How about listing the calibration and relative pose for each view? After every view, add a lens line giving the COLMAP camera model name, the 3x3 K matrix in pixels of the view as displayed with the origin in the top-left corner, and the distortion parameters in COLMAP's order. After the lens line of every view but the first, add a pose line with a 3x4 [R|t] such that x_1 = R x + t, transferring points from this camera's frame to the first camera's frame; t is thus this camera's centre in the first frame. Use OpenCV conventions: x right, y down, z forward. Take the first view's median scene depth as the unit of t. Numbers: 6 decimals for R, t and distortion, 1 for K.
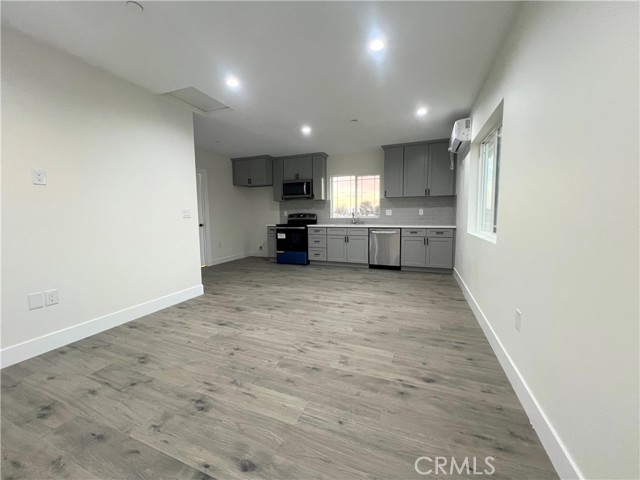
lens RADIAL K [[255.3, 0, 318.3], [0, 255.3, 238.7], [0, 0, 1]] dist [-0.002696, 0.001059]
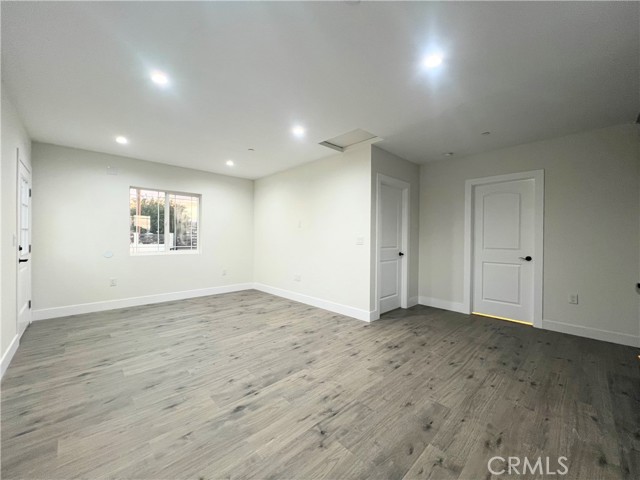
lens RADIAL K [[255.3, 0, 318.2], [0, 255.3, 237.4], [0, 0, 1]] dist [-0.002696, 0.001059]
pose [[-0.413827, 0.006164, -0.910335, 0.725718], [-0.088367, 0.994983, 0.046908, -0.189588], [0.906056, 0.099856, -0.411206, 1.655574]]
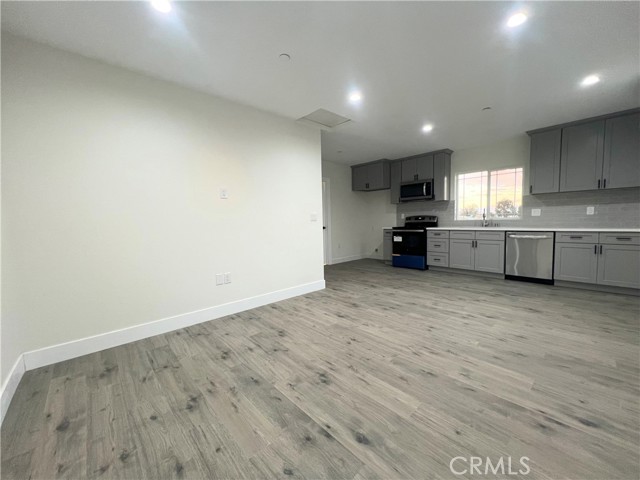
lens RADIAL K [[255.3, 0, 318.4], [0, 255.3, 237.9], [0, 0, 1]] dist [-0.002696, 0.001059]
pose [[0.902290, 0.018094, -0.430751, 0.007782], [-0.025397, 0.999615, -0.011208, 0.010087], [0.430382, 0.021052, 0.902401, -0.051156]]
